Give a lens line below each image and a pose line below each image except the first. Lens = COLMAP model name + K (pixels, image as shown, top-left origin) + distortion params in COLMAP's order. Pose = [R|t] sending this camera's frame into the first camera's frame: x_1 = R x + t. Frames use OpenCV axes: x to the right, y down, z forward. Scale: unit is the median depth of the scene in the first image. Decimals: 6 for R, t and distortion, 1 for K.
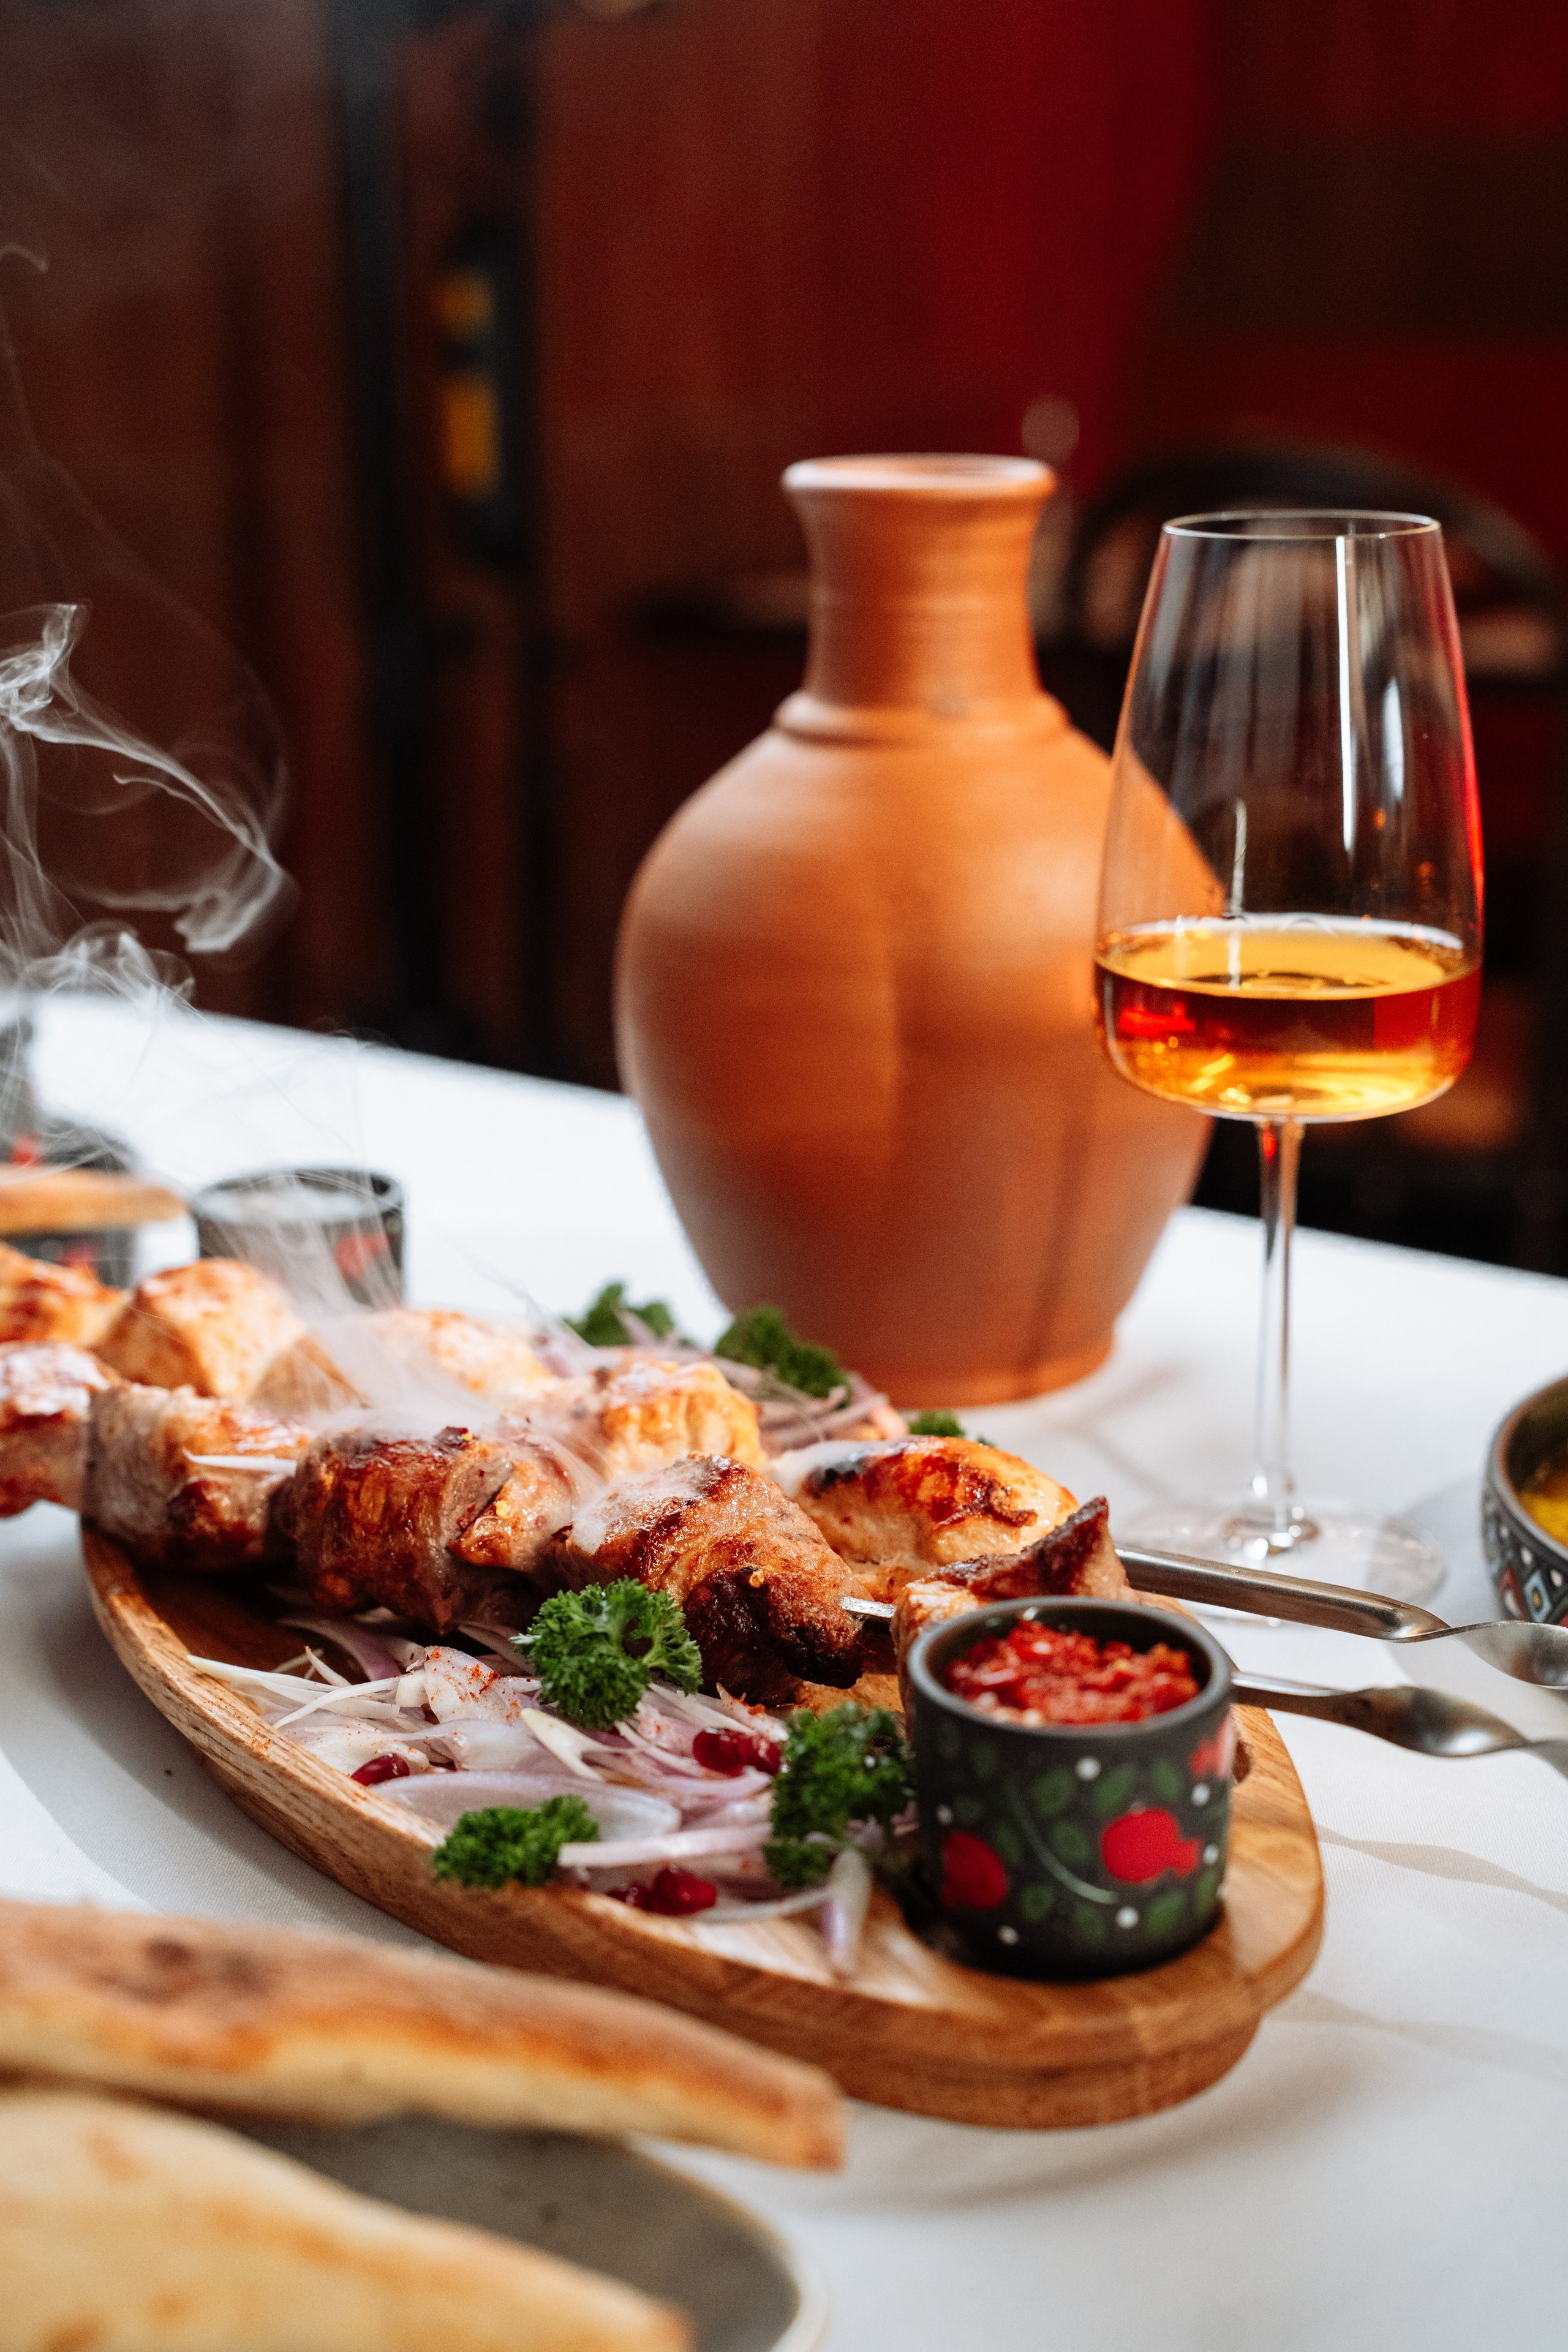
lens RADIAL K [[3362.4, 0, 784.0], [0, 3362.4, 1176.0], [0, 0, 1]] dist [-0.002766, -0.059693]
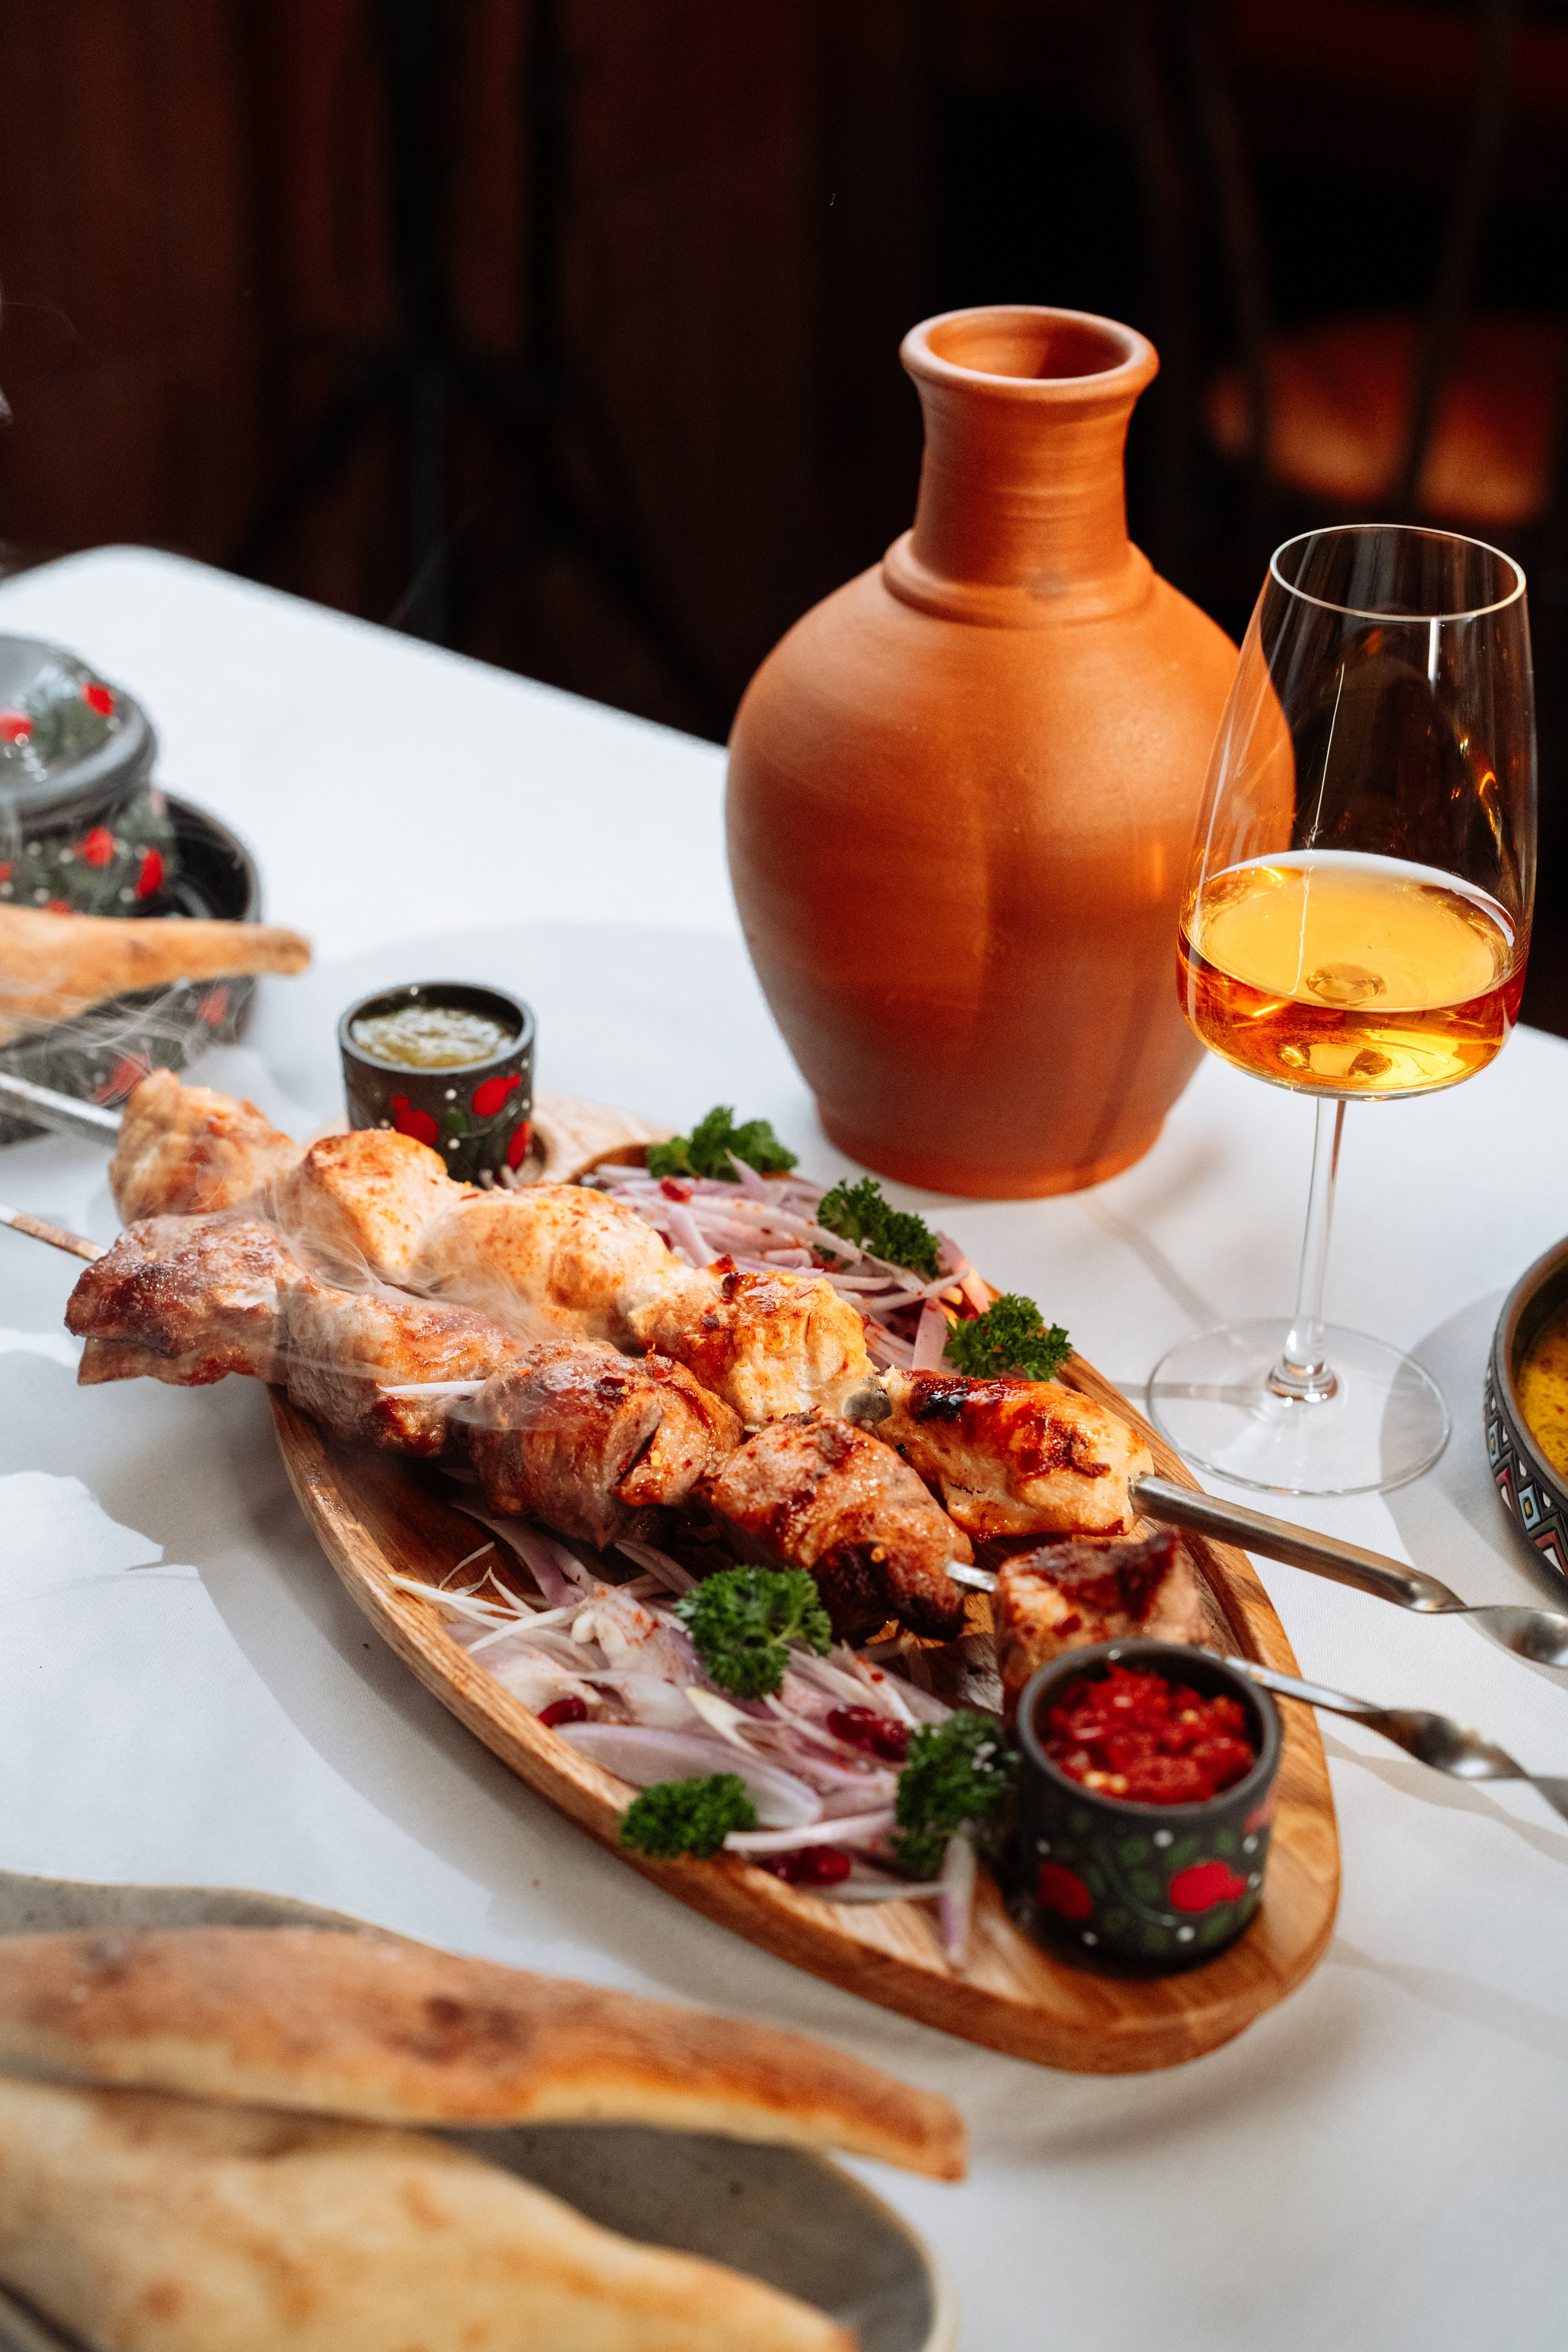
lens RADIAL K [[3505.1, 0, 784.0], [0, 3505.1, 1176.0], [0, 0, 1]] dist [-0.010826, -0.022823]
pose [[0.999486, 0.024632, 0.020520, -0.066482], [-0.029295, 0.961725, 0.272447, -0.328211], [-0.013024, -0.272908, 0.961952, -0.146772]]
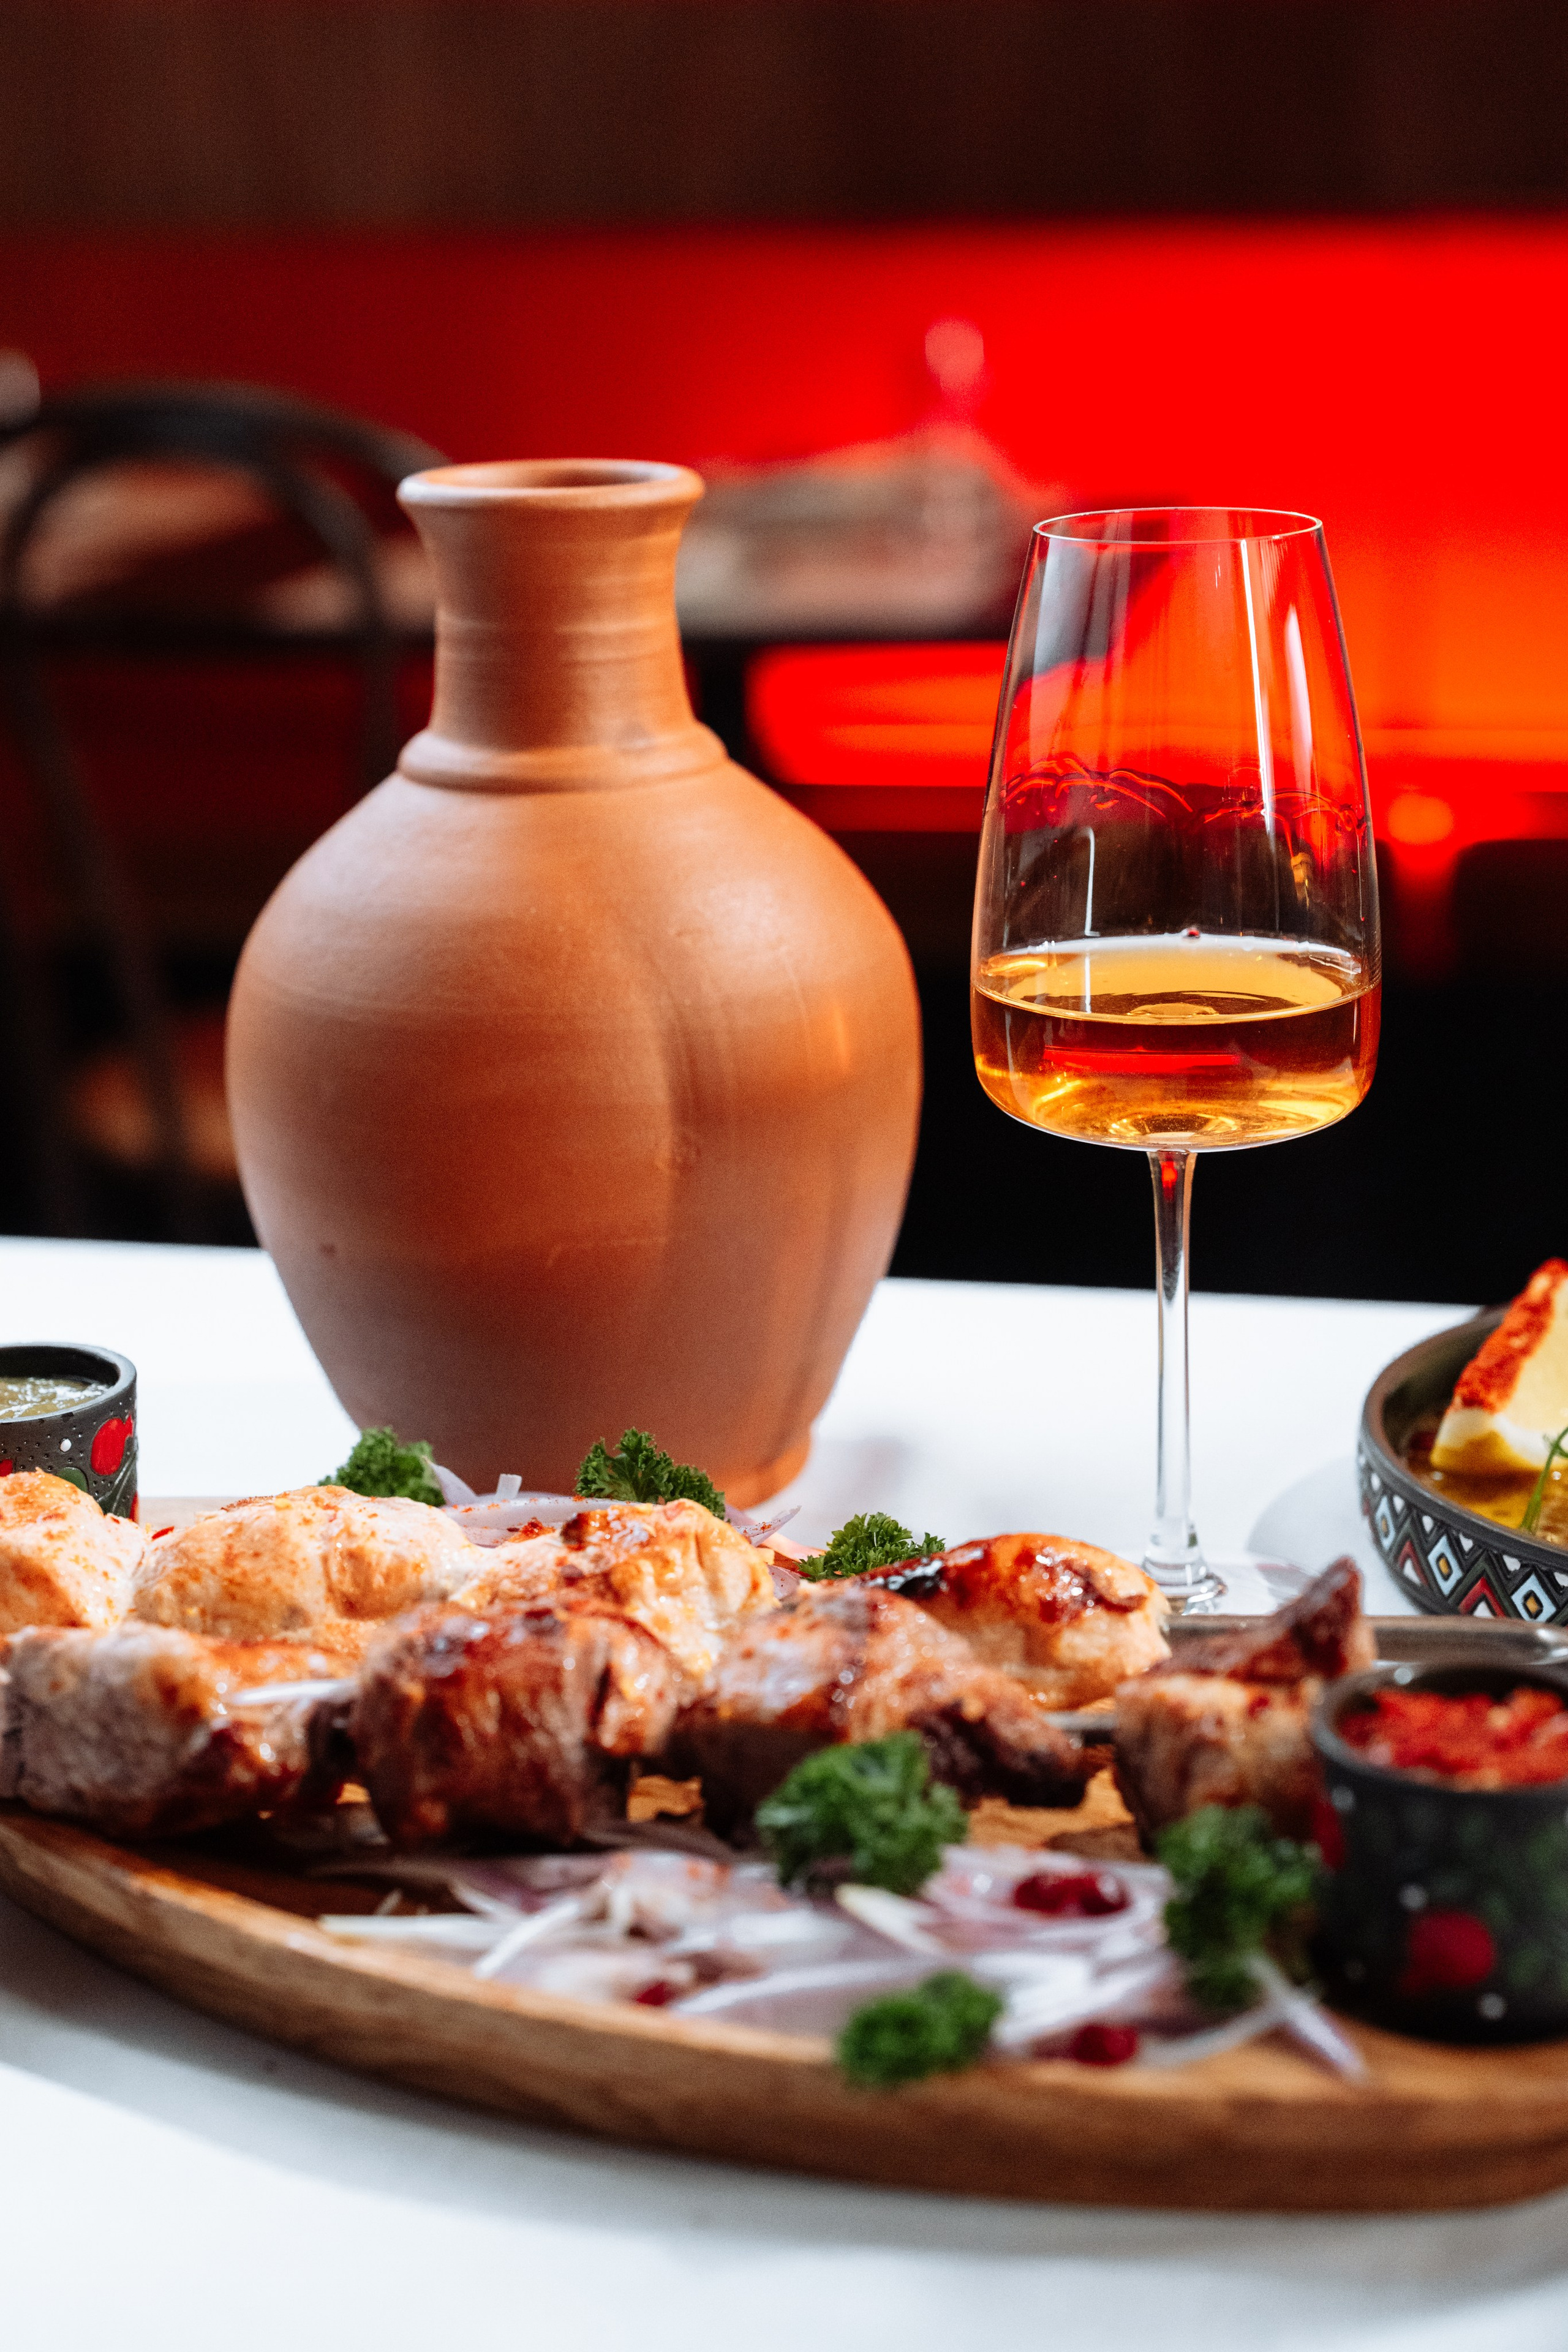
lens RADIAL K [[4071.9, 0, 784.0], [0, 4071.9, 1176.0], [0, 0, 1]] dist [-0.022657, -0.145769]
pose [[0.907890, -0.121685, 0.401160, -0.457082], [0.126838, 0.991827, 0.013800, -0.043803], [-0.399560, 0.038353, 0.915904, 0.000714]]
